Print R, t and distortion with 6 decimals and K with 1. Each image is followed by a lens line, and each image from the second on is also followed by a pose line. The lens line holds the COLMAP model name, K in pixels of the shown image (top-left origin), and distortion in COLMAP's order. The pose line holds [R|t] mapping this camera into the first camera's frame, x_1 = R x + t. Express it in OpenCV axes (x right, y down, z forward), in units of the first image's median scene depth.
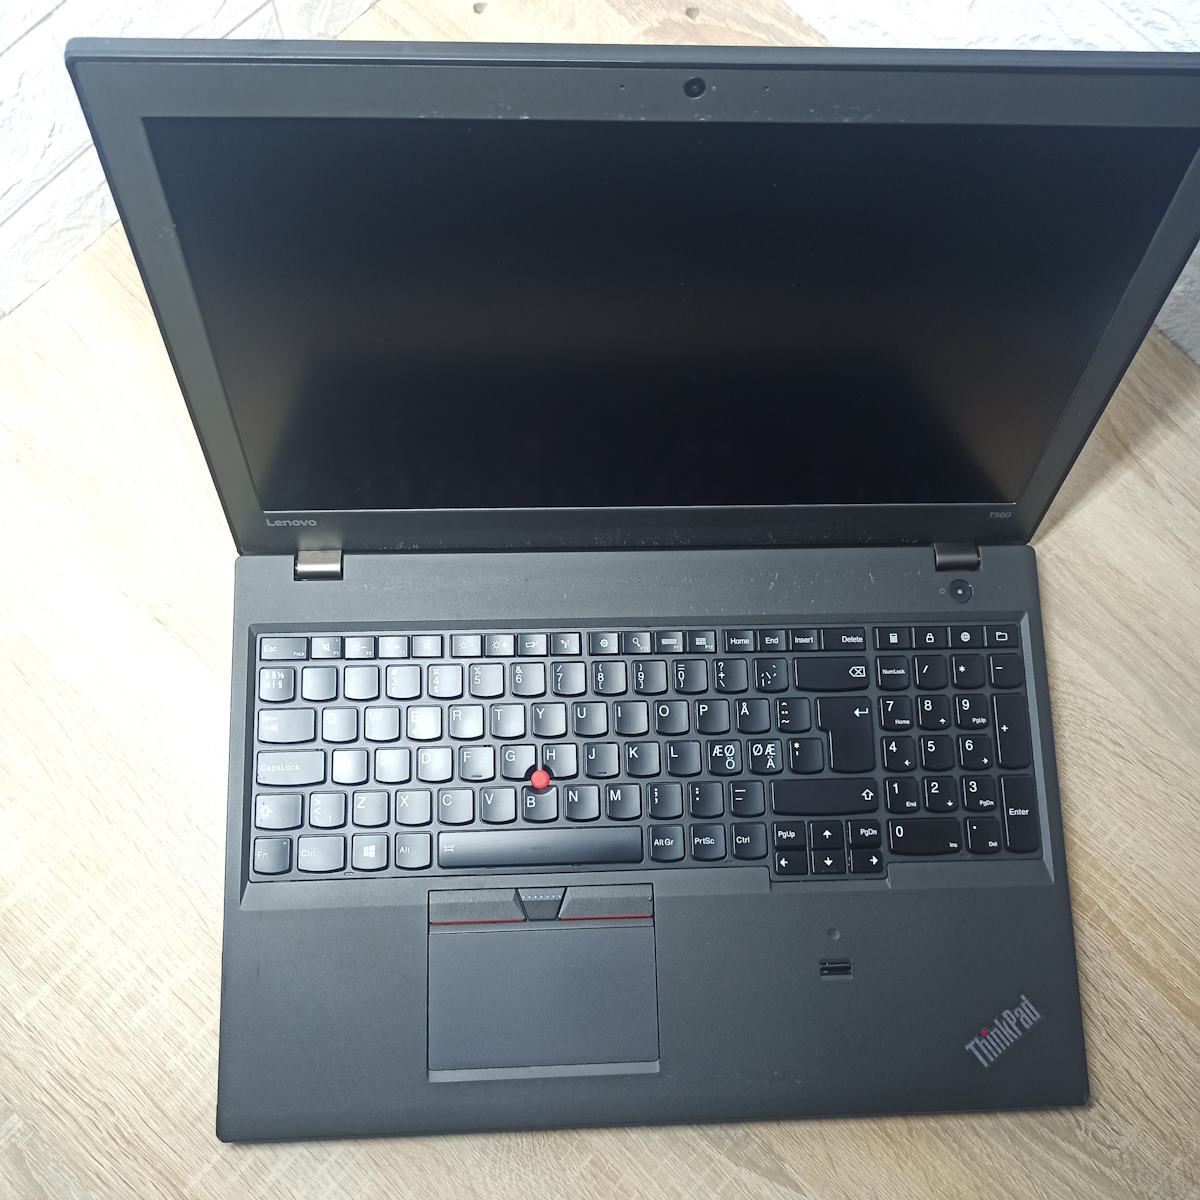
lens RADIAL K [[1208.7, 0, 587.1], [0, 1208.7, 577.6], [0, 0, 1]] dist [0.006979, 0.000000]
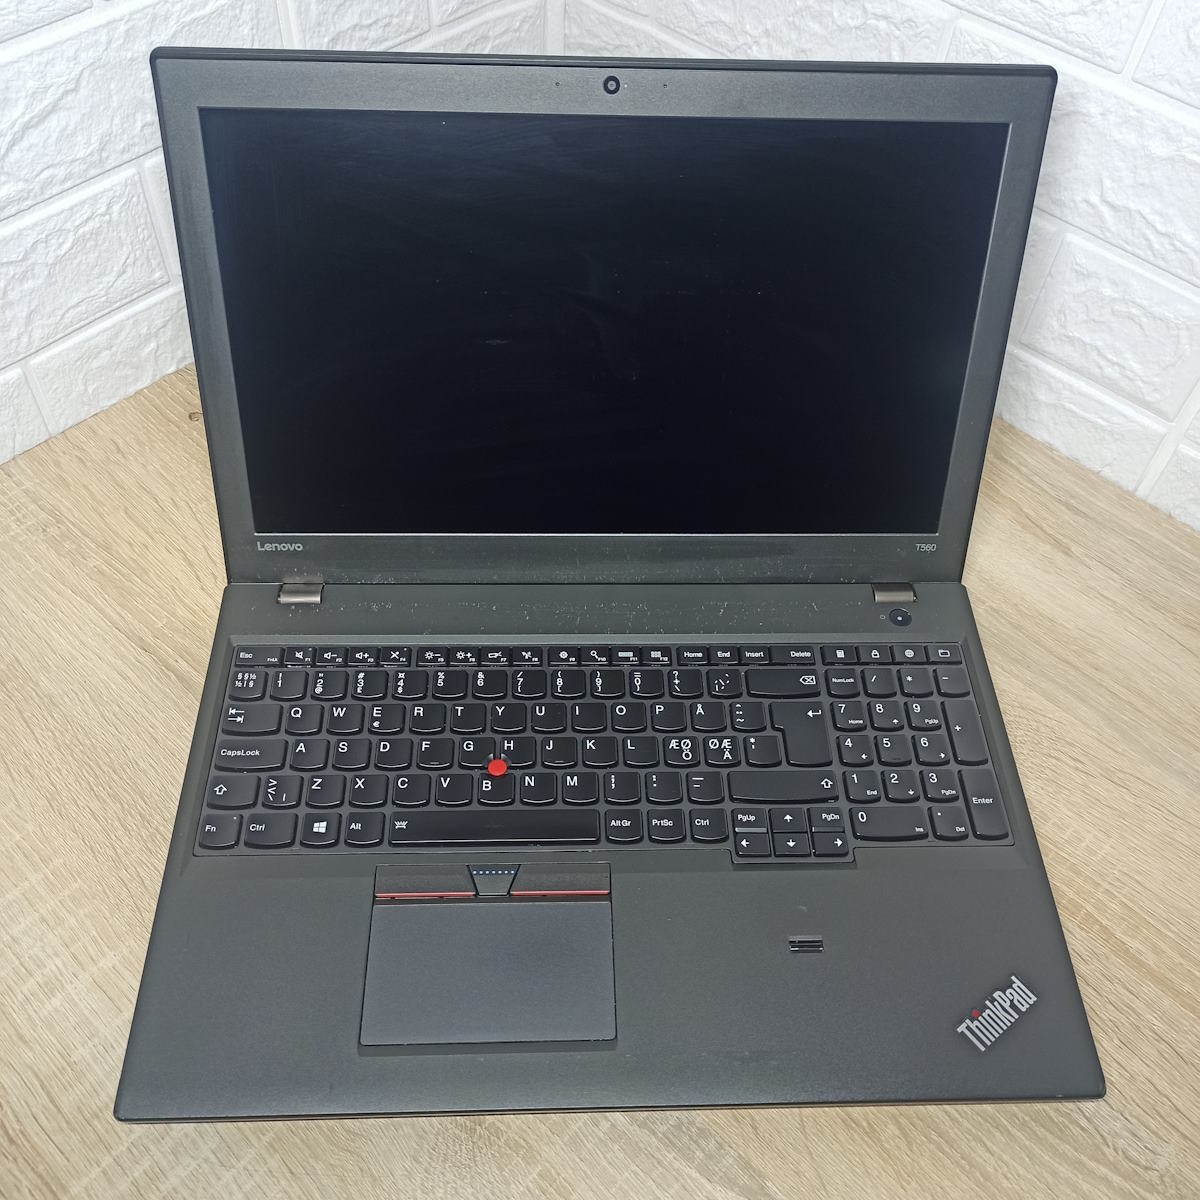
lens RADIAL K [[1208.7, 0, 599.7], [0, 1208.7, 594.7], [0, 0, 1]] dist [0.006979, 0.000000]
pose [[0.999814, -0.014101, -0.013158, 0.062252], [0.006404, 0.886261, -0.463142, 0.510133], [0.018192, 0.462971, 0.886187, 0.046103]]
